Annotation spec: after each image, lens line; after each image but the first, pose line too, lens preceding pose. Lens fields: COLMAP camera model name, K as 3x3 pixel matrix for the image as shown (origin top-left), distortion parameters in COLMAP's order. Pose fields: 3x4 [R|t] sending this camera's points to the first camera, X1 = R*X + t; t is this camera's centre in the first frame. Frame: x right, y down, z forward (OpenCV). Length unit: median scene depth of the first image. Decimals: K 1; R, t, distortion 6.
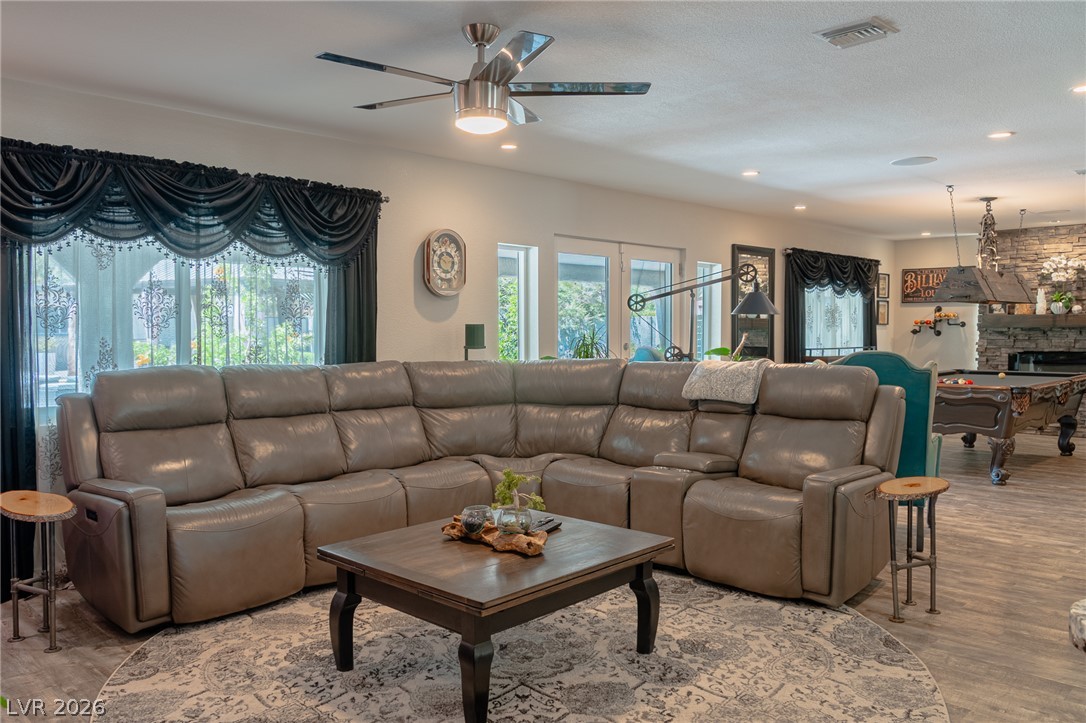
lens RADIAL K [[823.4, 0, 535.5], [0, 823.4, 359.8], [0, 0, 1]] dist [-0.009343, -0.004386]
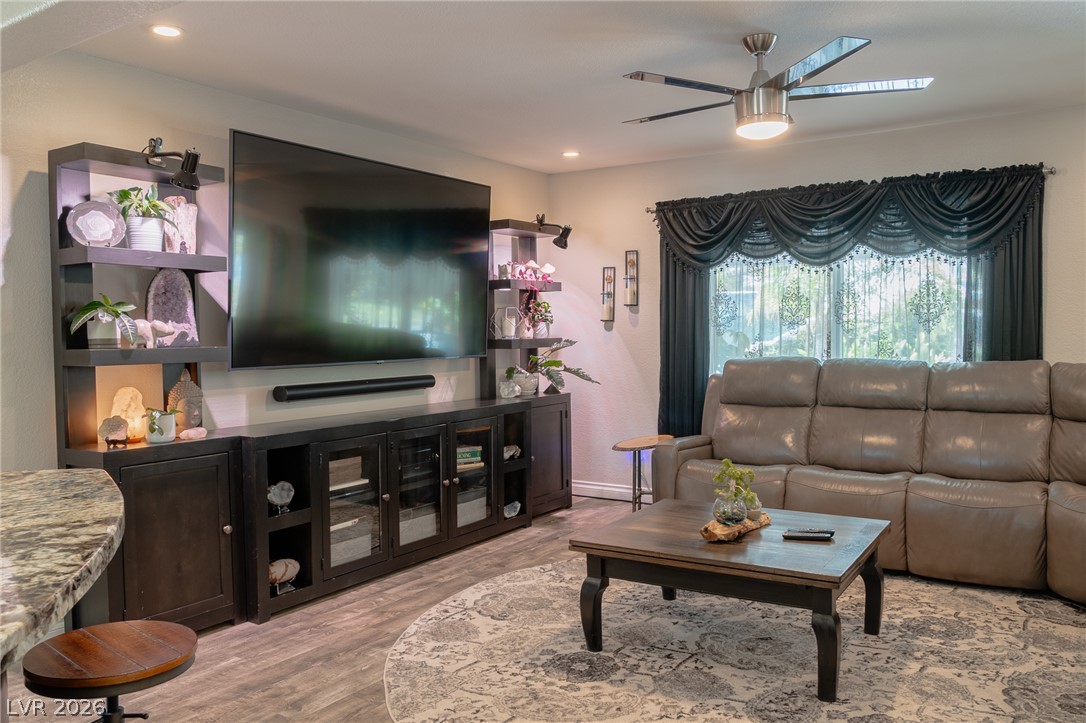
lens RADIAL K [[823.4, 0, 535.5], [0, 823.4, 359.8], [0, 0, 1]] dist [-0.009343, -0.004386]
pose [[0.194245, 0.033142, -0.980393, 0.685895], [-0.023735, 0.999295, 0.029079, -0.014752], [0.980666, 0.017622, 0.194895, 0.396069]]
